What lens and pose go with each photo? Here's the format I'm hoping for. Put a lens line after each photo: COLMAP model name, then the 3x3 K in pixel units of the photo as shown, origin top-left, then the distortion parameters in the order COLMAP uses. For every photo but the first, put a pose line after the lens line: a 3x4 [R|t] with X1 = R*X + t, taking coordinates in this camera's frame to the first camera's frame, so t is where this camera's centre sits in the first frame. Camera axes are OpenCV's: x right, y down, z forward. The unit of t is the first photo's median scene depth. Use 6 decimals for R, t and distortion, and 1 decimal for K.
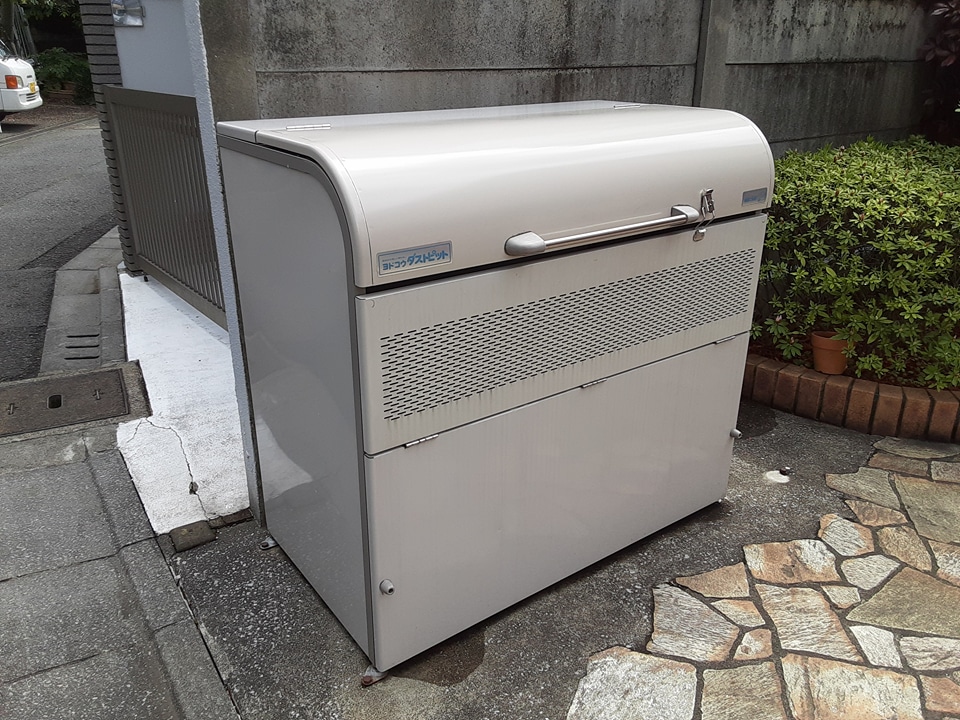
lens RADIAL K [[782.1, 0, 474.8], [0, 782.1, 360.5], [0, 0, 1]] dist [0.129803, -0.185219]
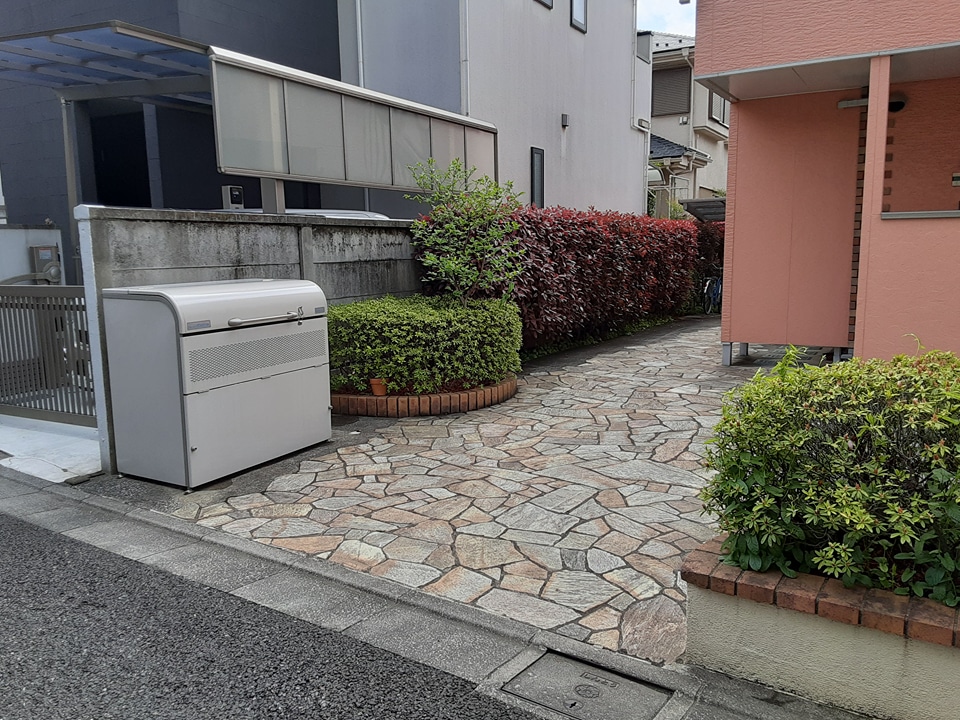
lens RADIAL K [[782.1, 0, 474.8], [0, 782.1, 360.5], [0, 0, 1]] dist [0.129803, -0.185219]
pose [[0.914818, -0.075890, 0.396671, -0.199921], [0.164316, 0.967159, -0.193919, 0.475476], [-0.368928, 0.242580, 0.897244, -1.300914]]
